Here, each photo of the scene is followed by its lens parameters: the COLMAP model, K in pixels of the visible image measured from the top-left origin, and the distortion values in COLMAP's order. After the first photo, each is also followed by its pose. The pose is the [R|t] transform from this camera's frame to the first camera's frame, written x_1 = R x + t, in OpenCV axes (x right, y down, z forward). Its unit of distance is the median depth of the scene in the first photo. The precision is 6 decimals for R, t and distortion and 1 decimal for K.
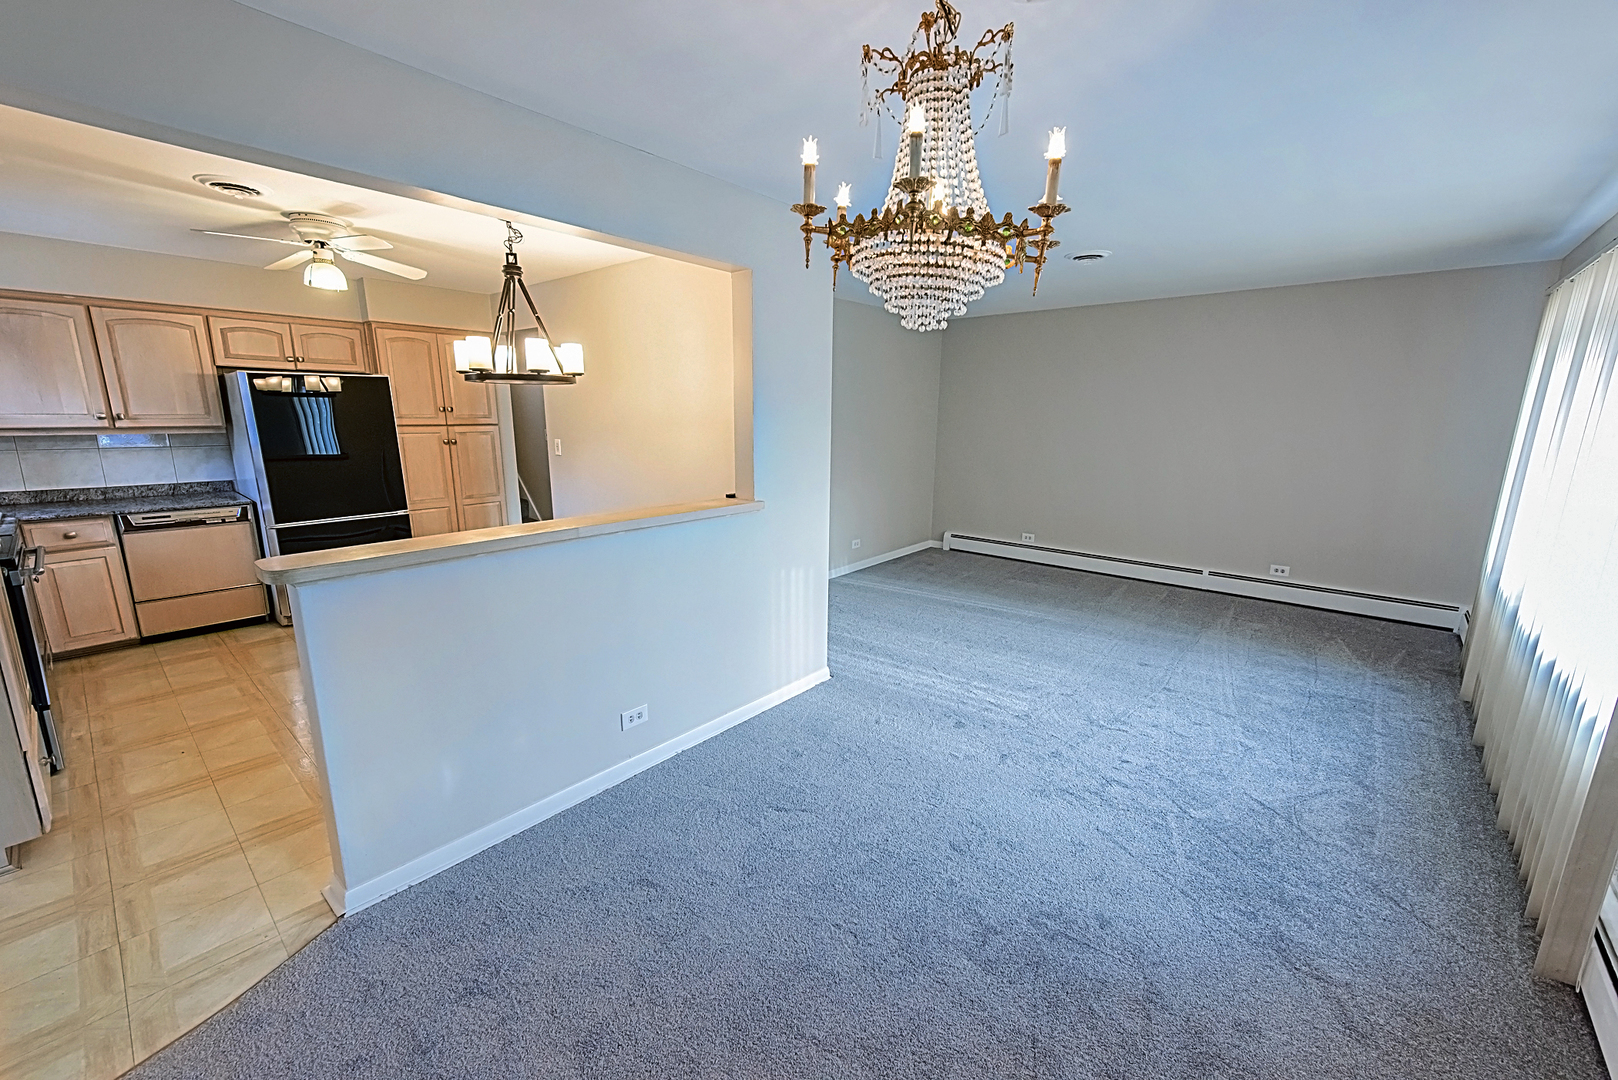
lens RADIAL K [[633.5, 0, 808.2], [0, 633.5, 543.8], [0, 0, 1]] dist [0.015266, -0.003198]
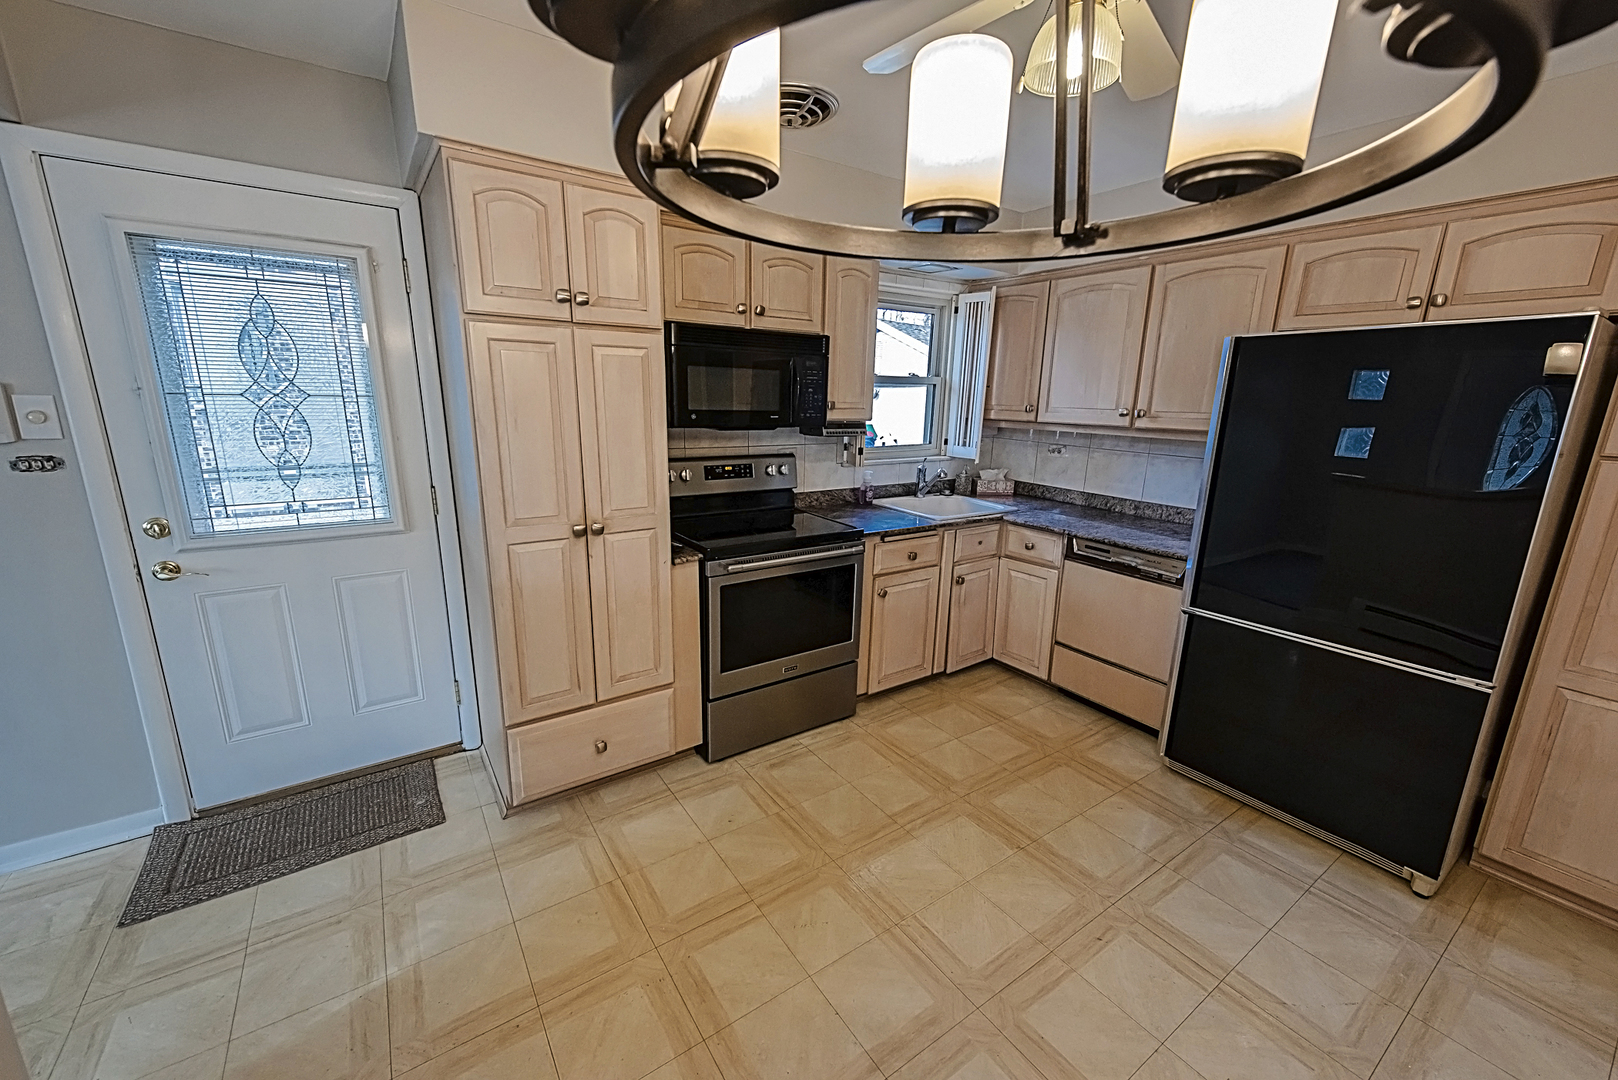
lens RADIAL K [[633.5, 0, 809.6], [0, 633.5, 544.3], [0, 0, 1]] dist [0.015266, -0.003198]
pose [[-0.256547, 0.214555, -0.942417, -0.236788], [-0.220957, 0.936210, 0.273292, -0.173156], [0.940937, 0.278345, -0.192774, 0.822332]]
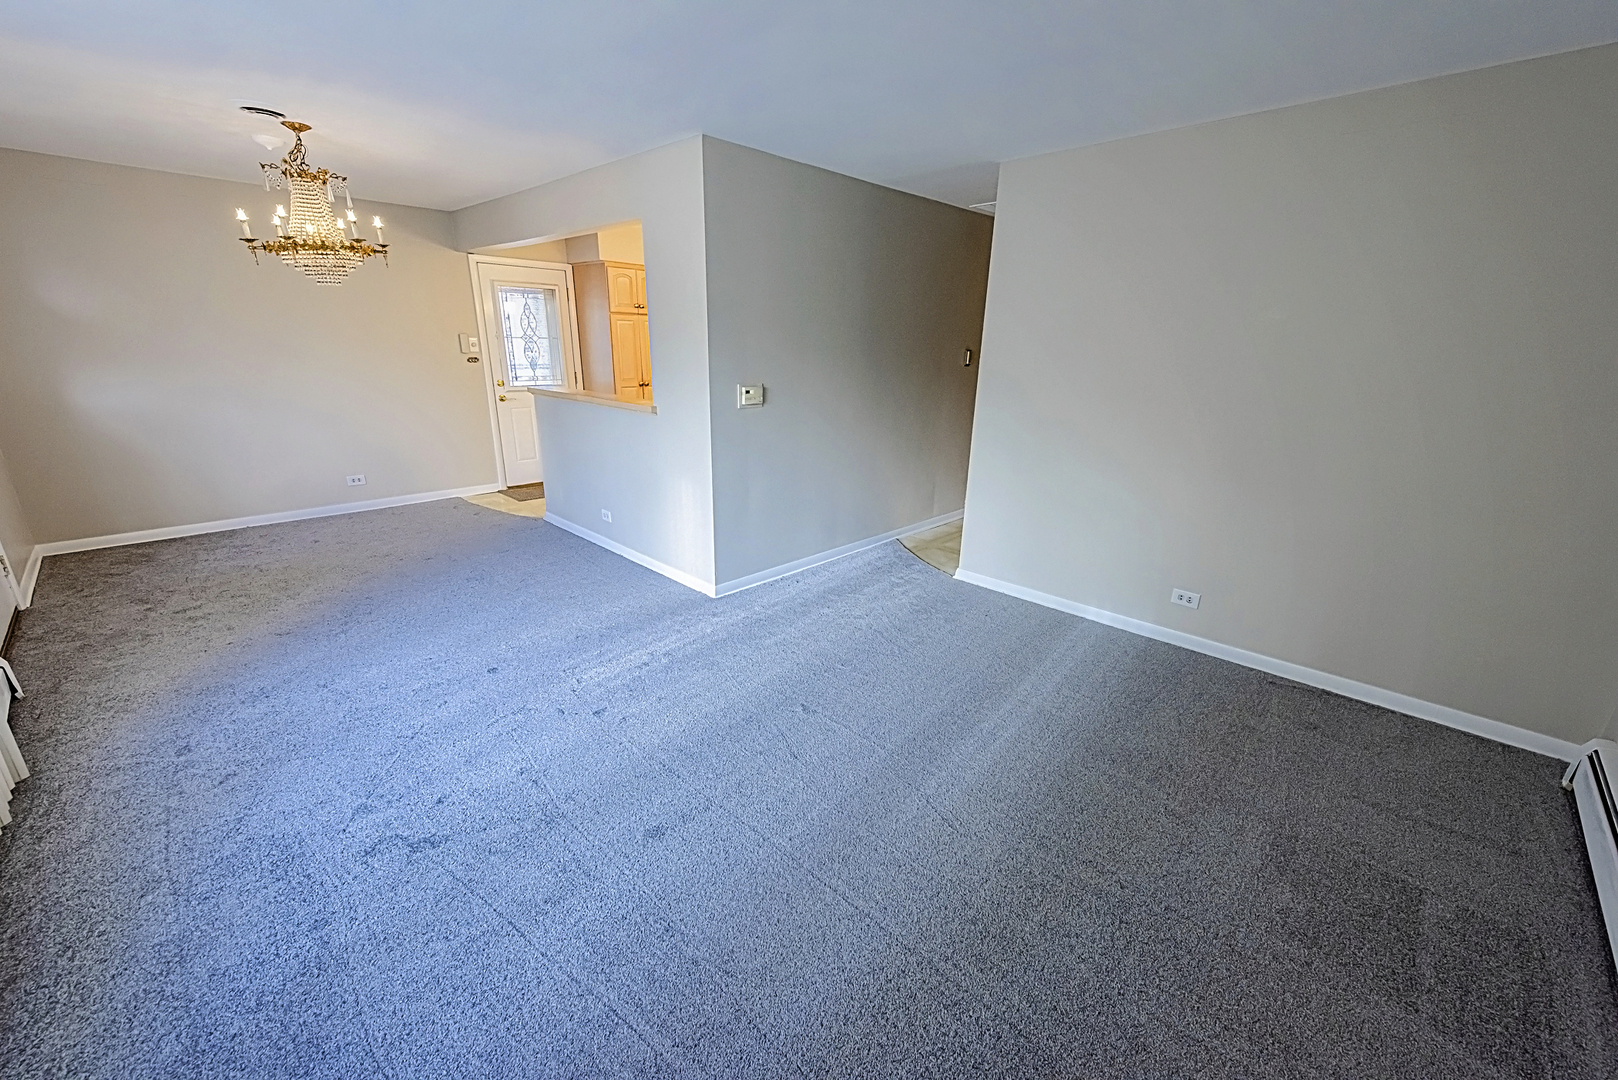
lens RADIAL K [[633.5, 0, 812.5], [0, 633.5, 545.6], [0, 0, 1]] dist [0.015266, -0.003198]
pose [[-0.065545, 0.306935, -0.949471, 0.908102], [-0.224698, 0.922539, 0.313740, -0.217618], [0.972222, 0.233908, 0.008500, 1.032771]]
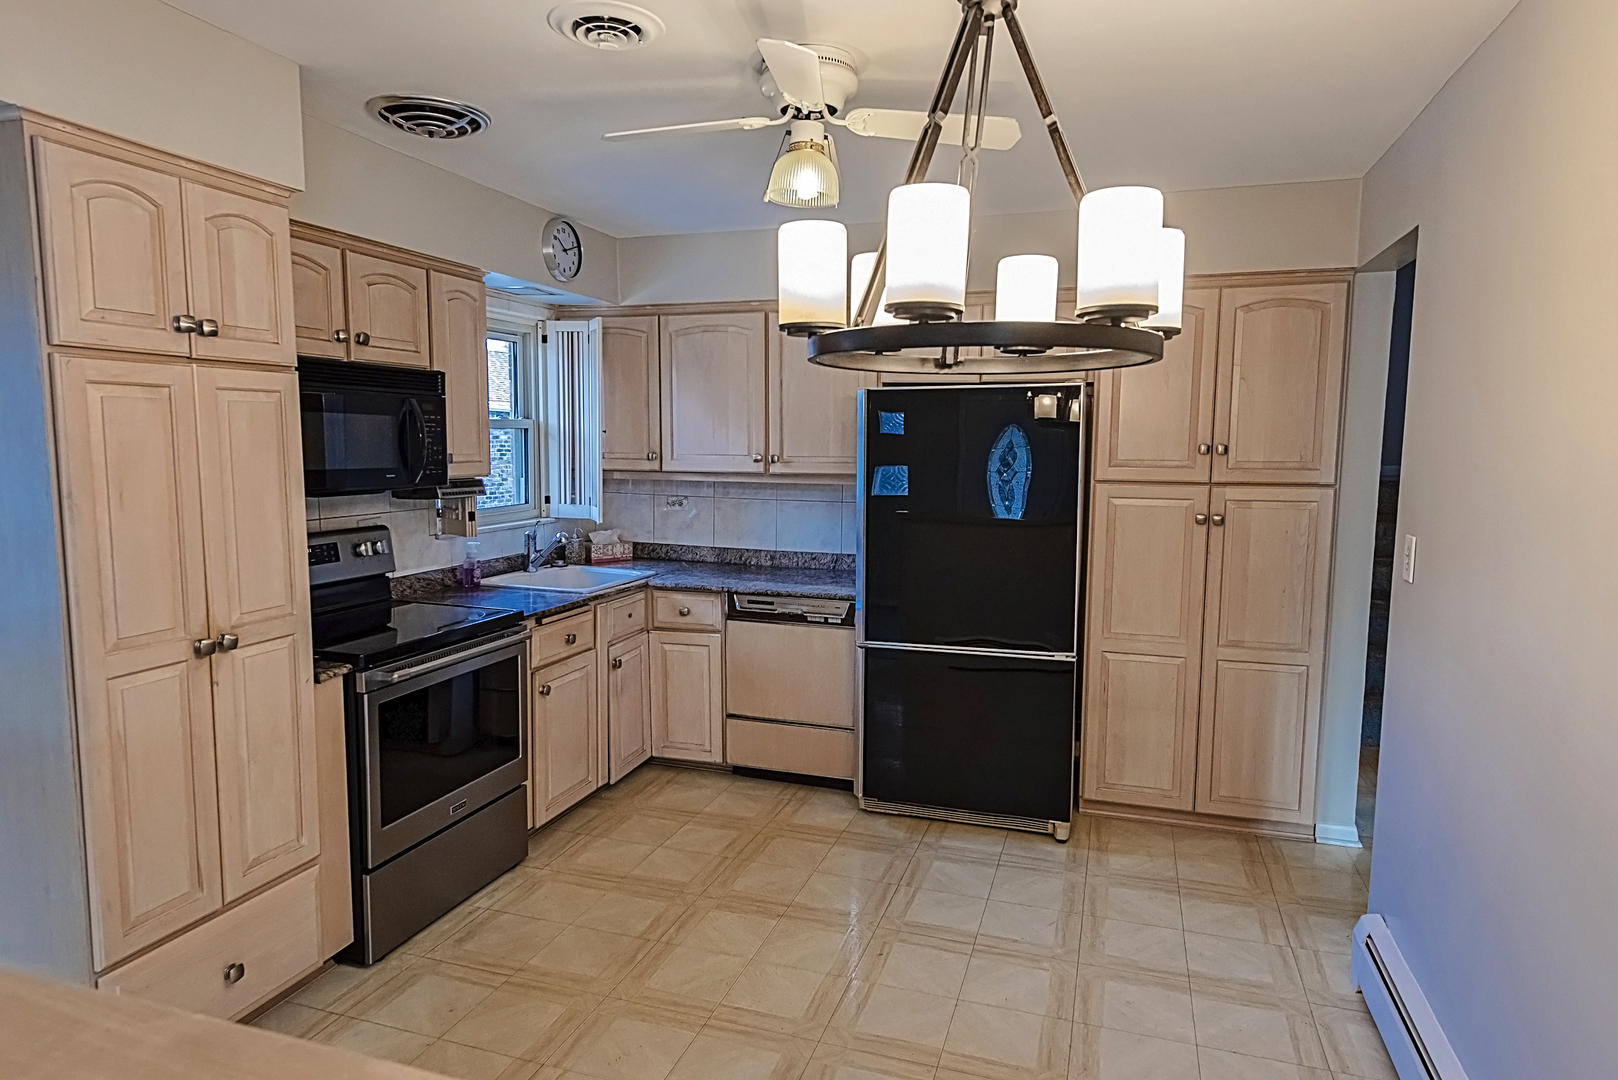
lens RADIAL K [[965.4, 0, 807.2], [0, 965.4, 541.6], [0, 0, 1]] dist [0.029782, -0.007728]
pose [[0.380633, 0.095136, -0.919819, -0.044663], [-0.194286, 0.980719, 0.021037, -0.136712], [0.904086, 0.170701, 0.391778, 0.622755]]
